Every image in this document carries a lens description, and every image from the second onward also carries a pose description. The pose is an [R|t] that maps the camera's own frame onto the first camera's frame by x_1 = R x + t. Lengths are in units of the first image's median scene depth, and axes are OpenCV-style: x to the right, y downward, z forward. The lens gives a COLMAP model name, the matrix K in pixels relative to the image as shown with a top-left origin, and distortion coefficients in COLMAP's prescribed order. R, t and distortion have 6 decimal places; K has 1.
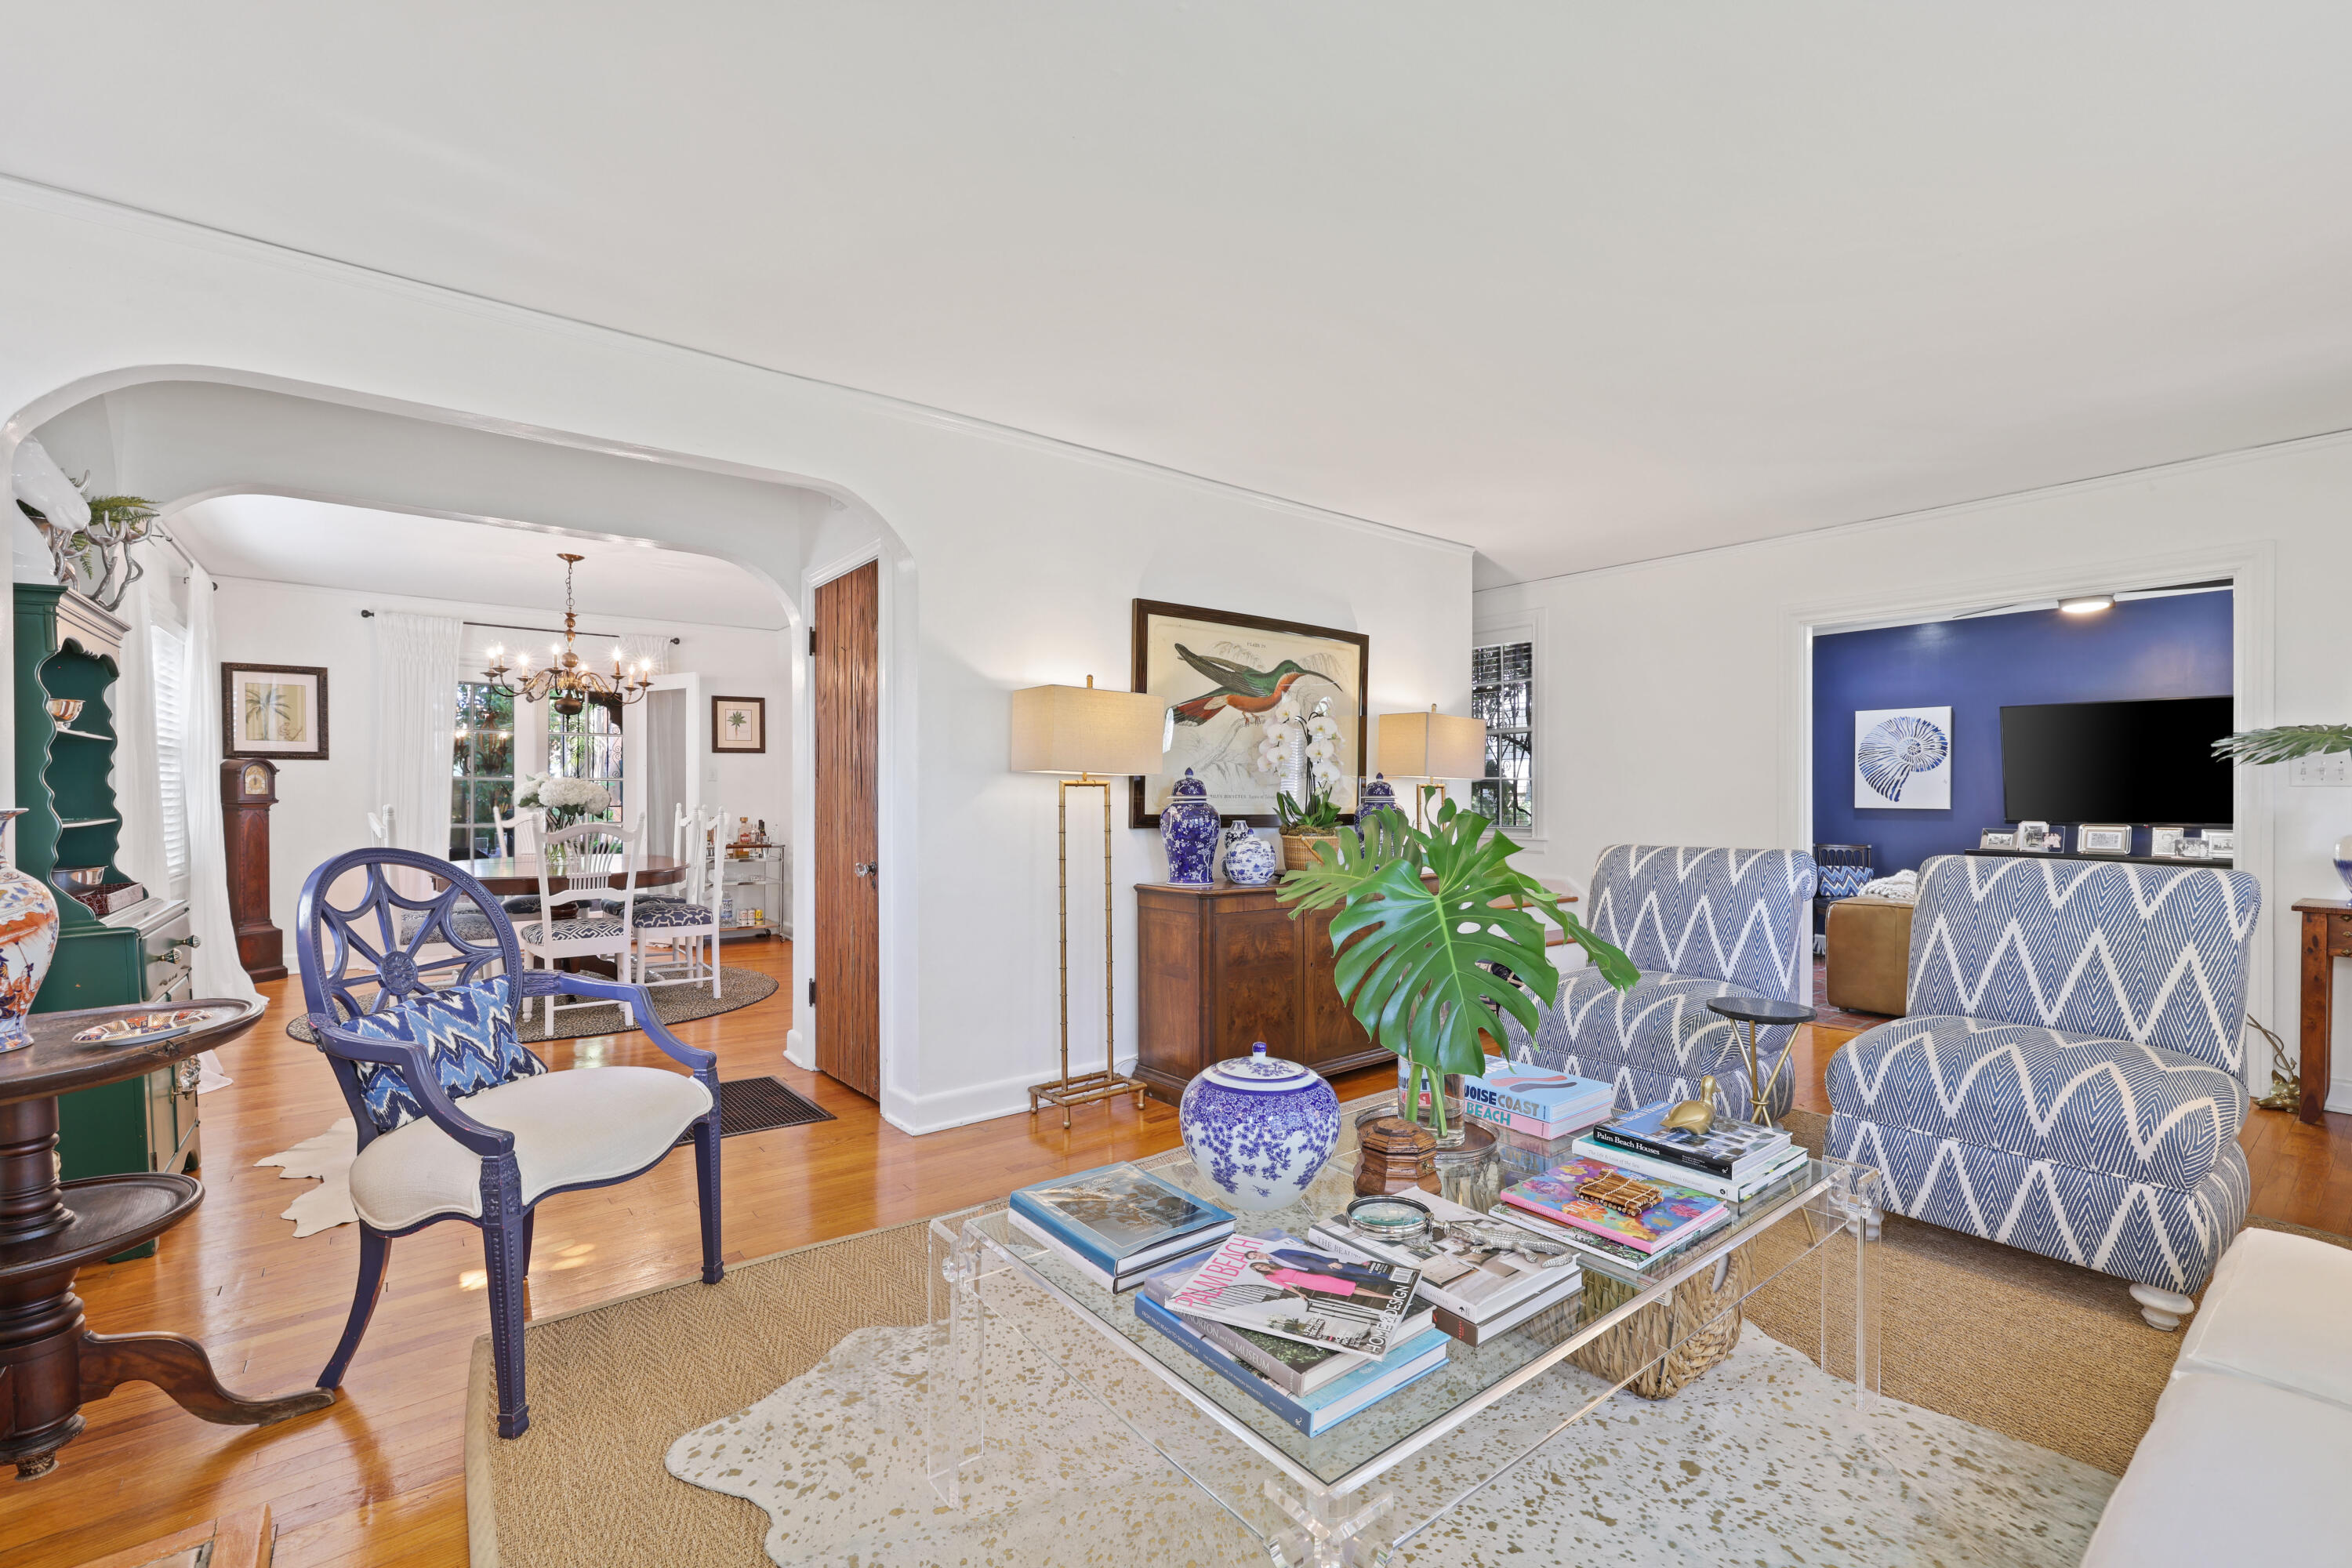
lens RADIAL K [[996.6, 0, 1182.8], [0, 996.6, 800.3], [0, 0, 1]] dist [0.001142, -0.000654]
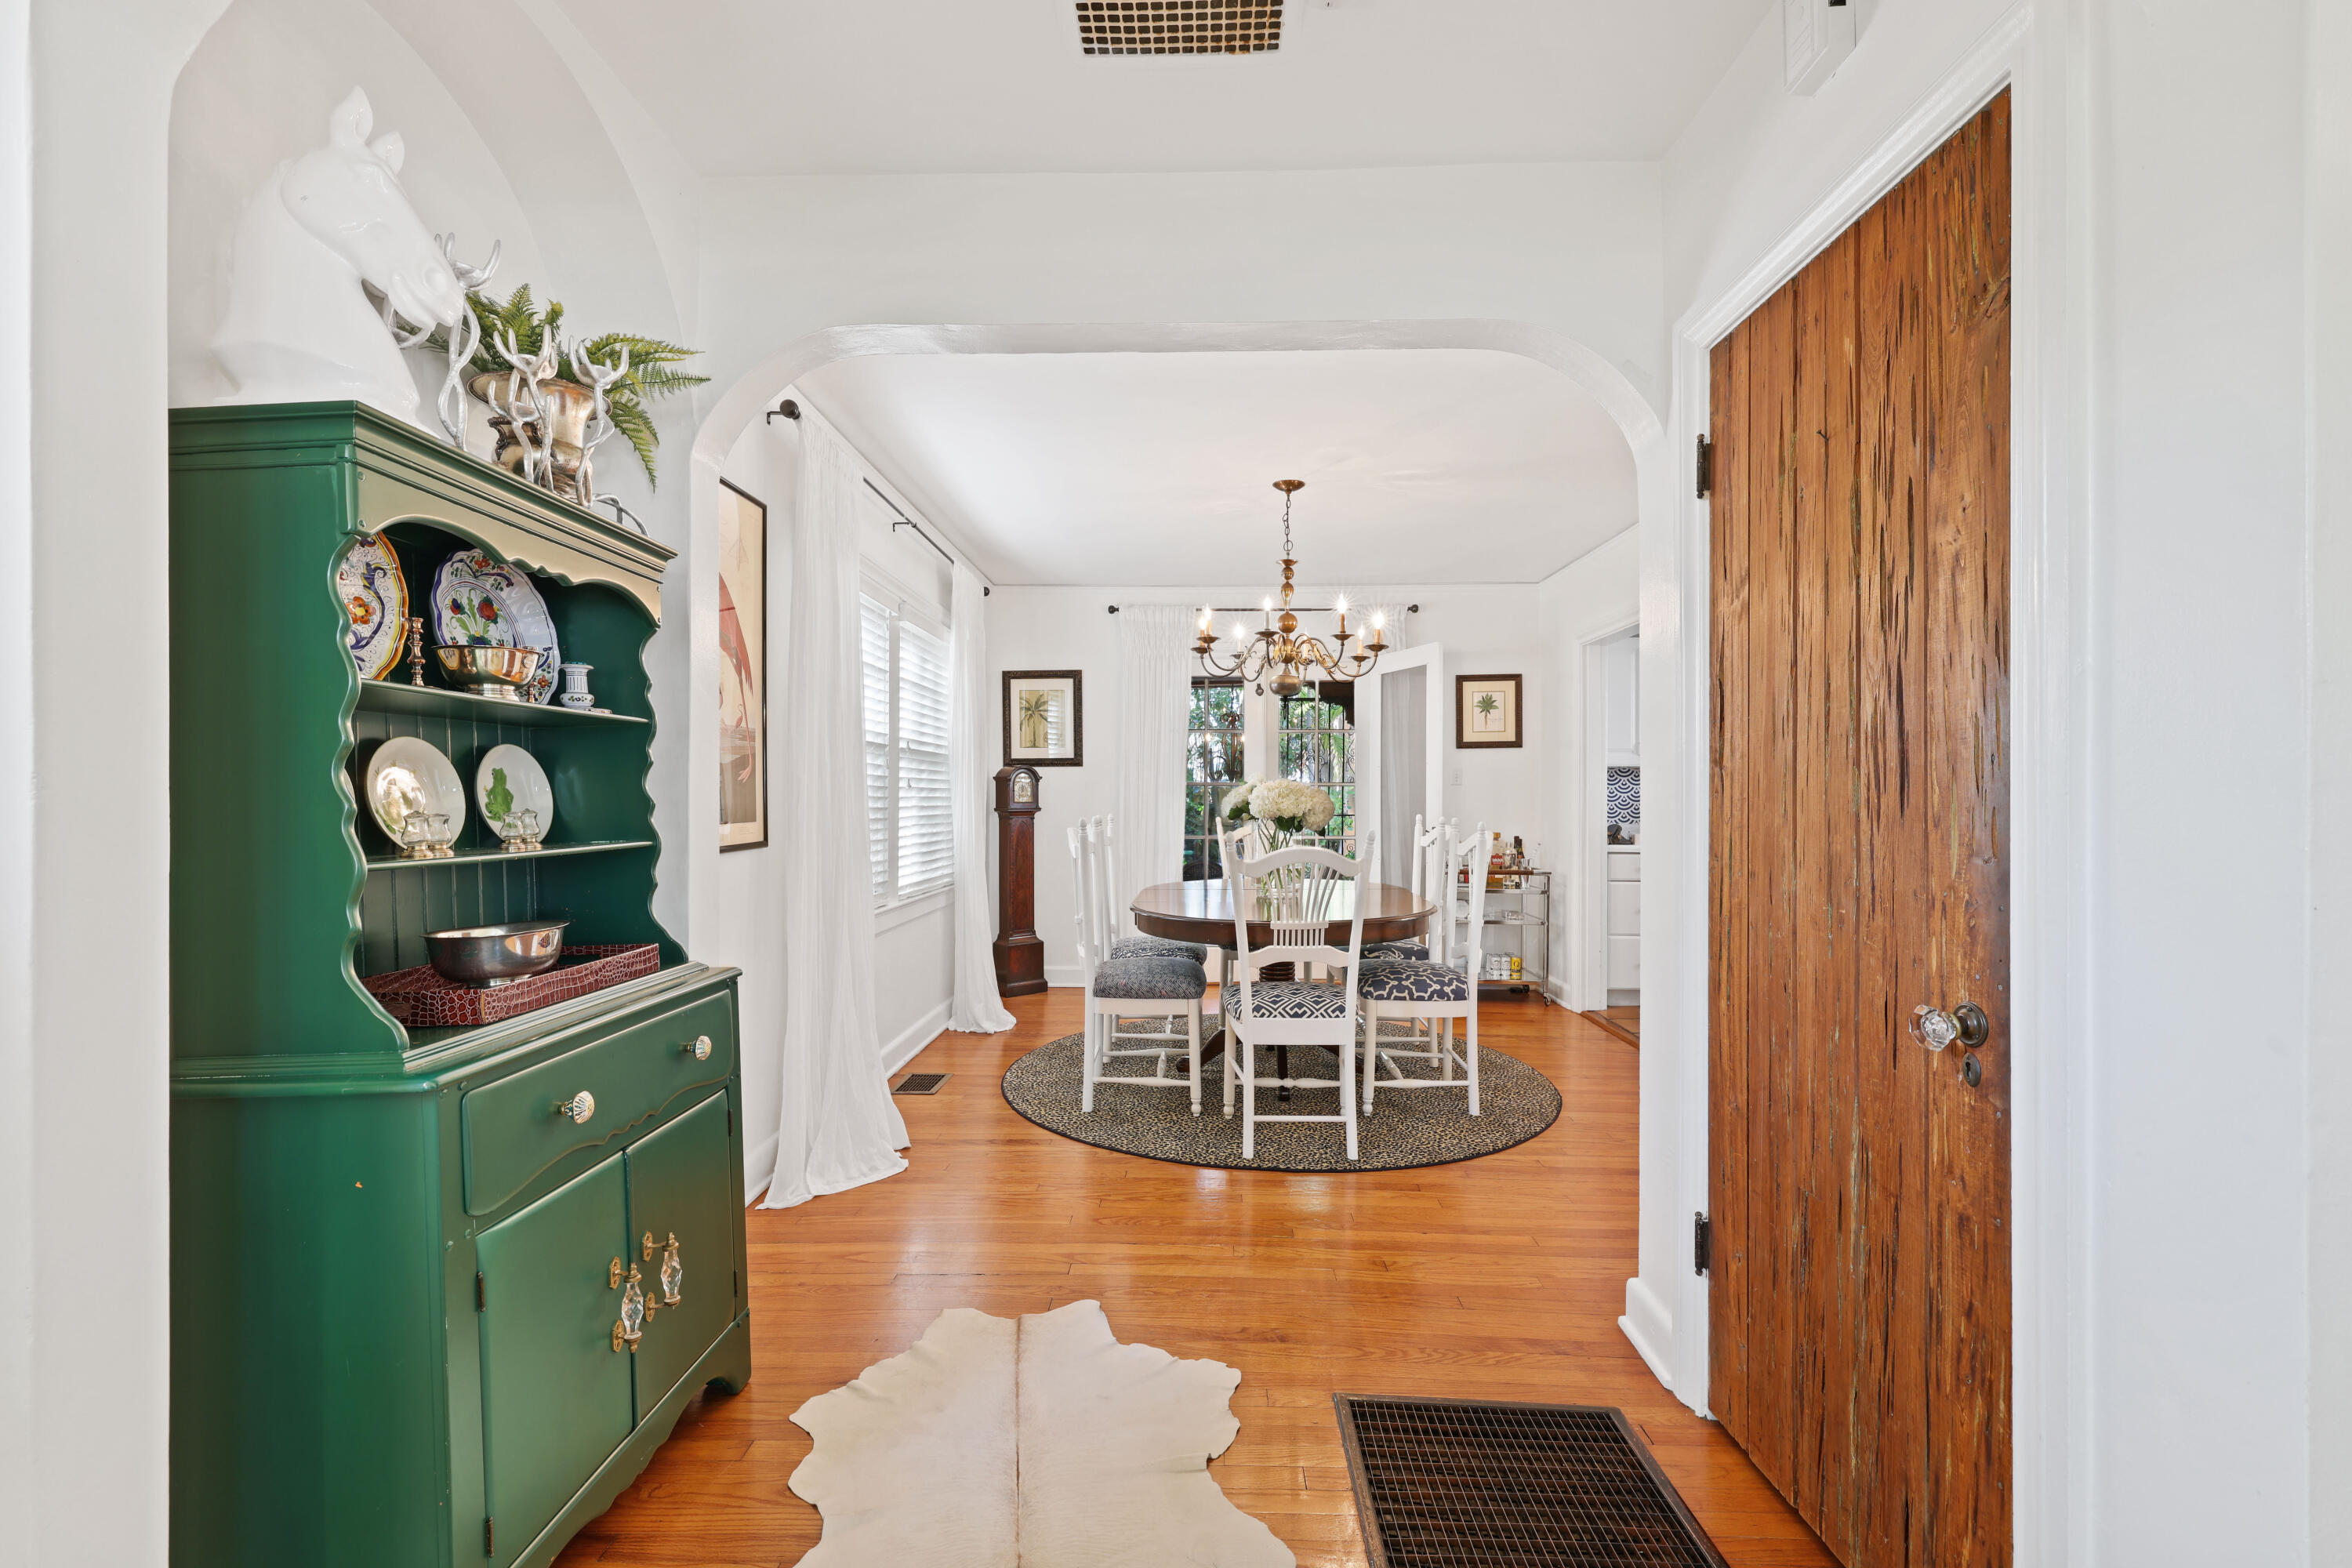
lens RADIAL K [[996.6, 0, 1173.8], [0, 996.6, 807.2], [0, 0, 1]] dist [0.001142, -0.000654]
pose [[0.764997, 0.004708, -0.644016, -0.193663], [-0.004241, 0.999988, 0.002272, -0.003925], [0.644019, 0.000993, 0.765009, 0.365218]]
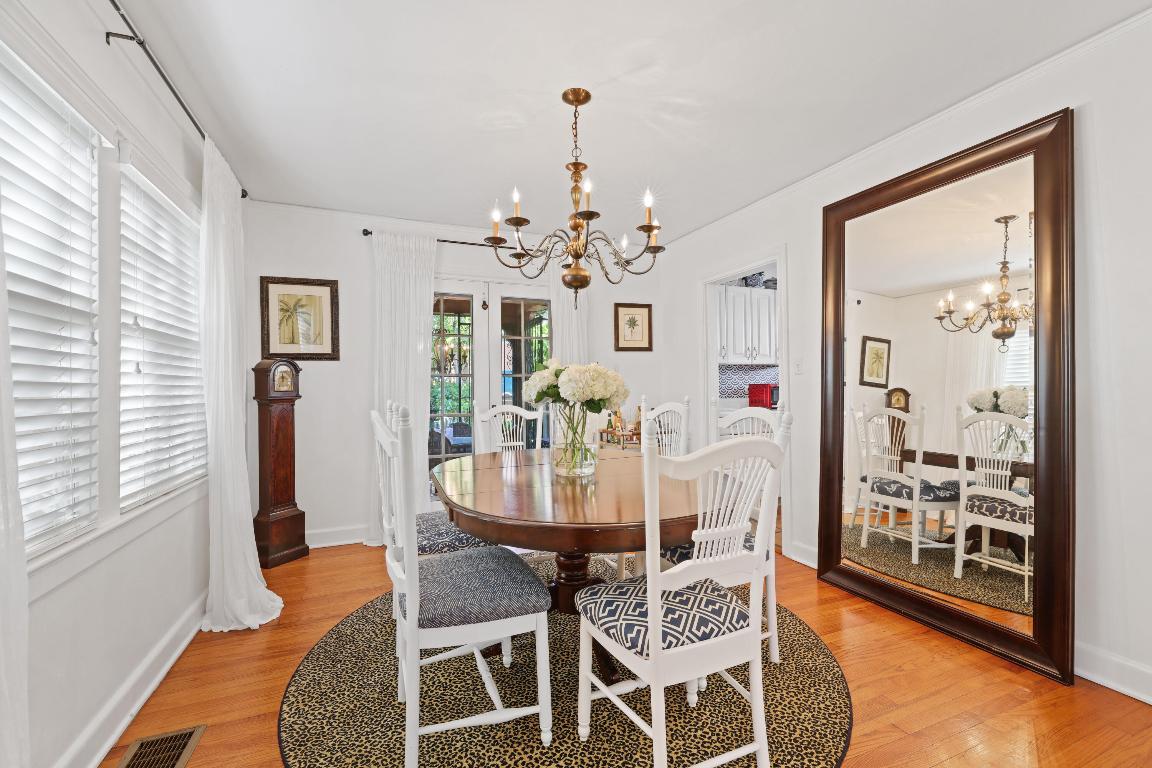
lens RADIAL K [[488.1, 0, 577.6], [0, 488.1, 385.8], [0, 0, 1]] dist [0.001142, -0.000654]
pose [[0.962339, -0.014537, -0.271463, -0.497595], [0.011901, 0.999865, -0.011357, -0.001599], [0.271591, 0.007699, 0.962382, 0.602935]]
